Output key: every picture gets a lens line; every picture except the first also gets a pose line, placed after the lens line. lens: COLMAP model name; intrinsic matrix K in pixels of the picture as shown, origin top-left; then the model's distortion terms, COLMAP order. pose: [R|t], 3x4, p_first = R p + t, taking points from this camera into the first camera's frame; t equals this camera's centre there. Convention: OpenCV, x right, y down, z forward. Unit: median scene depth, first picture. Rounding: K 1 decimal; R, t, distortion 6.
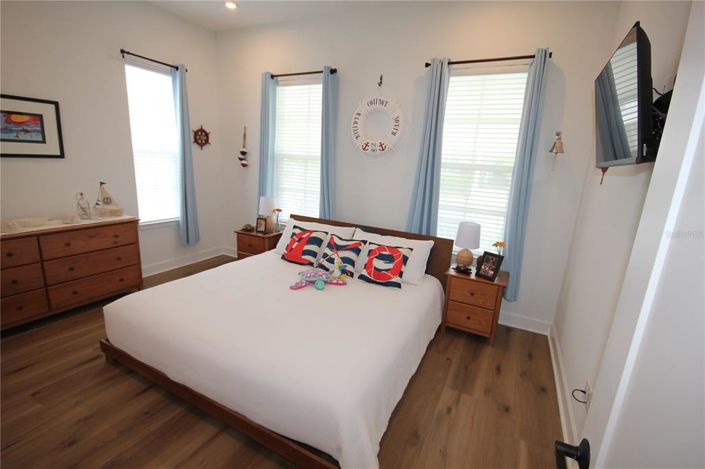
lens RADIAL K [[327.2, 0, 352.9], [0, 327.2, 231.4], [0, 0, 1]] dist [-0.001314, -0.001359]
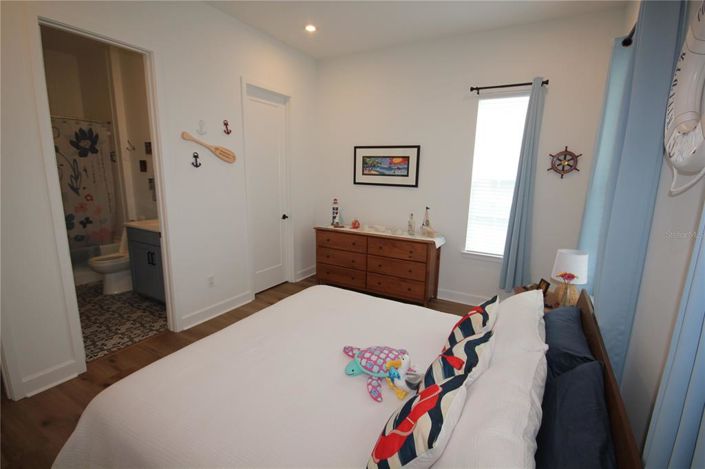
lens RADIAL K [[327.2, 0, 353.3], [0, 327.2, 236.7], [0, 0, 1]] dist [-0.001314, -0.001359]
pose [[-0.047157, 0.140843, -0.988908, 0.471541], [-0.238659, 0.959748, 0.148070, -0.171772], [0.969958, 0.242994, -0.011646, 0.838072]]
